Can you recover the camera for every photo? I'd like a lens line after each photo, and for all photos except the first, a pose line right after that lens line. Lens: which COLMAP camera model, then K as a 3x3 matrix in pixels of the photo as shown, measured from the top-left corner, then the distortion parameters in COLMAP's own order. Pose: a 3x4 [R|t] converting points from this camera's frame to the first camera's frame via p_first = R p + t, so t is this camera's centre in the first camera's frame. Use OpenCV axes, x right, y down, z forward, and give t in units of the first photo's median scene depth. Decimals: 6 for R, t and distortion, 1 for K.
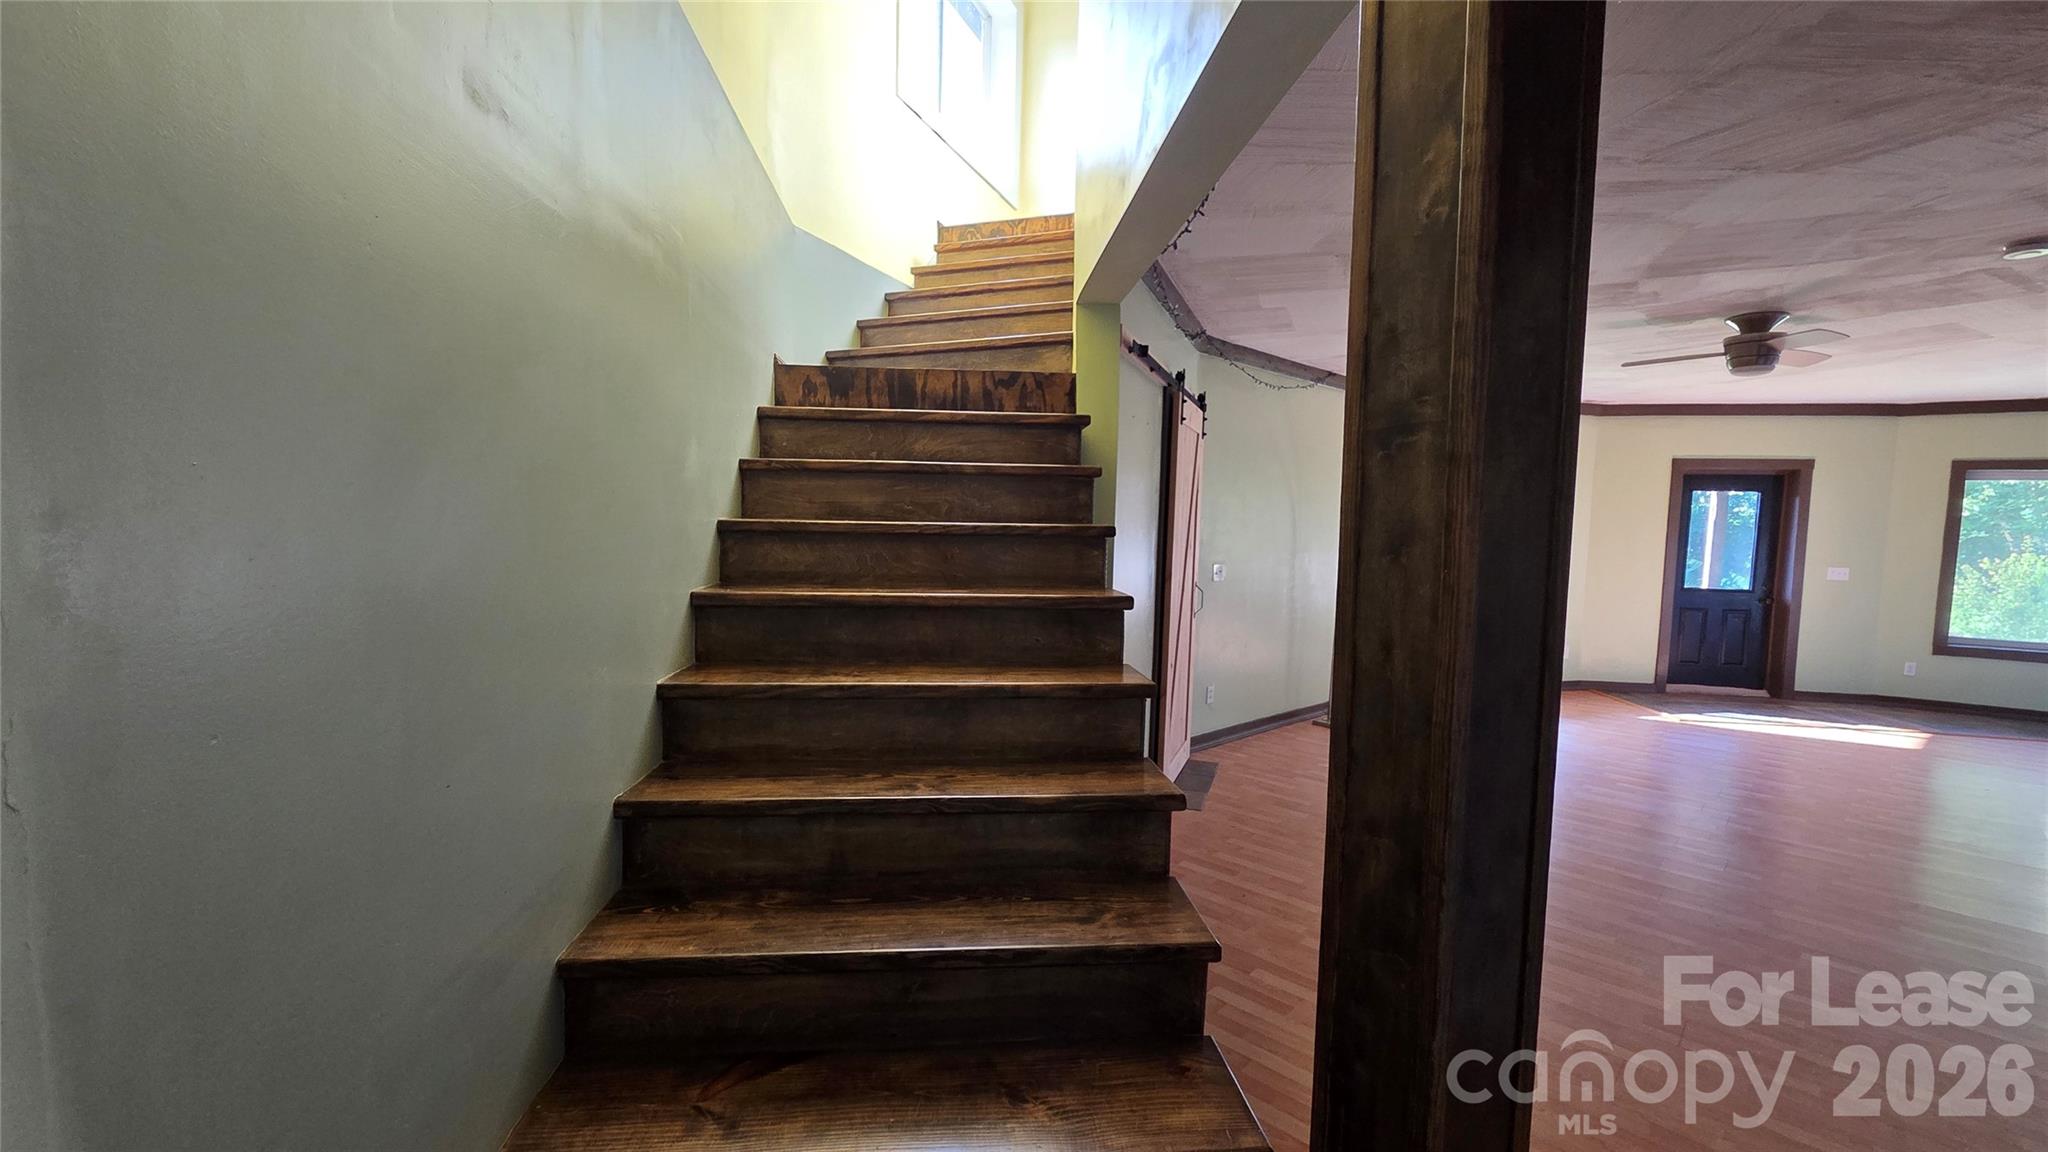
lens RADIAL K [[827.0, 0, 996.7], [0, 827.0, 575.8], [0, 0, 1]] dist [0.001552, -0.002601]
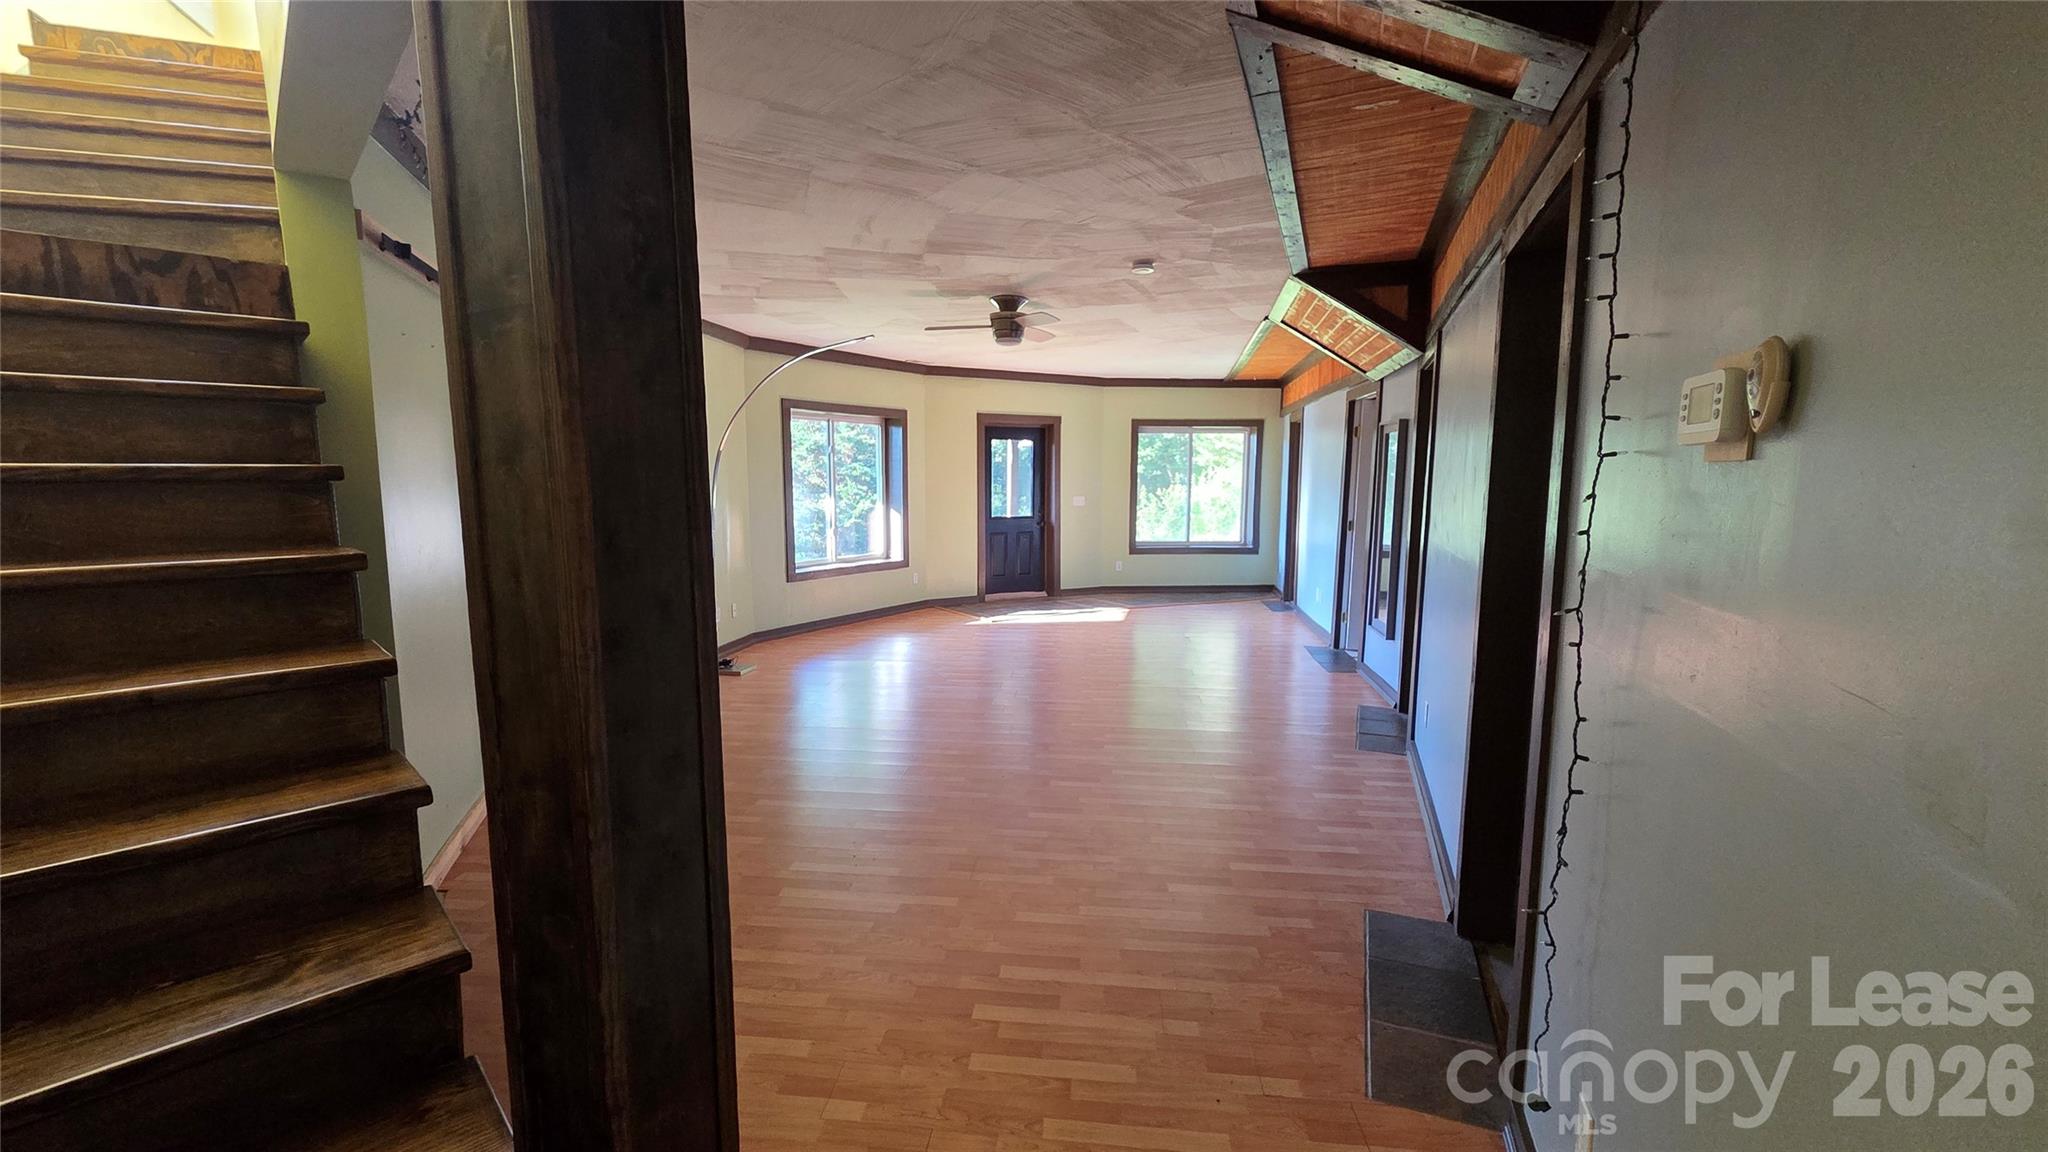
lens RADIAL K [[818.2, 0, 1011.4], [0, 818.2, 578.9], [0, 0, 1]] dist [-0.001761, -0.000329]
pose [[0.780250, -0.096505, 0.617978, 0.111263], [0.061112, 0.995060, 0.078232, 0.018184], [-0.622475, -0.023274, 0.782294, 0.003932]]
